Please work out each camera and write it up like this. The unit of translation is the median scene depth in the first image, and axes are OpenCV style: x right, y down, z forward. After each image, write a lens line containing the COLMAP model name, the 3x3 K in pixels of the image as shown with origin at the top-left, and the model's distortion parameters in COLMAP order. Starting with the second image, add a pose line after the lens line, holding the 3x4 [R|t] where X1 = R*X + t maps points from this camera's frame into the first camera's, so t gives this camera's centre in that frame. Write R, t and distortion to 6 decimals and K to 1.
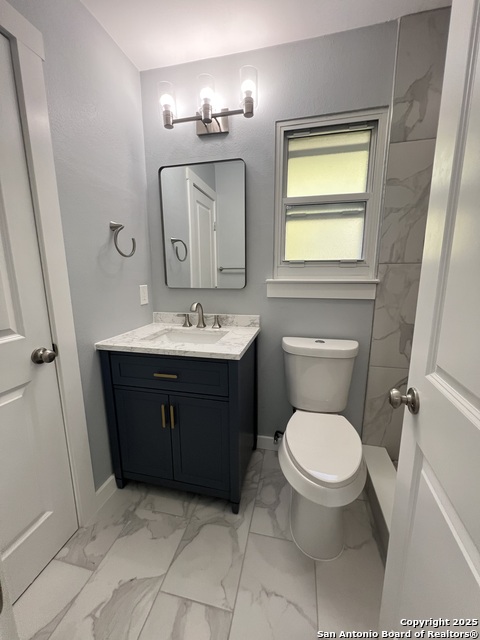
lens RADIAL K [[257.0, 0, 243.1], [0, 257.0, 320.9], [0, 0, 1]] dist [-0.001628, 0.000526]
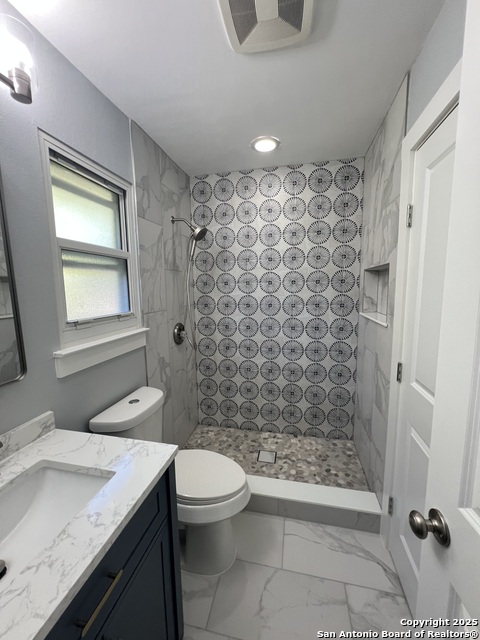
lens RADIAL K [[257.0, 0, 243.0], [0, 257.0, 319.2], [0, 0, 1]] dist [-0.001628, 0.000526]
pose [[-0.016554, -0.121158, 0.992495, -0.619010], [0.199198, 0.972333, 0.122019, -0.253806], [-0.979819, 0.199723, 0.008038, 0.560368]]
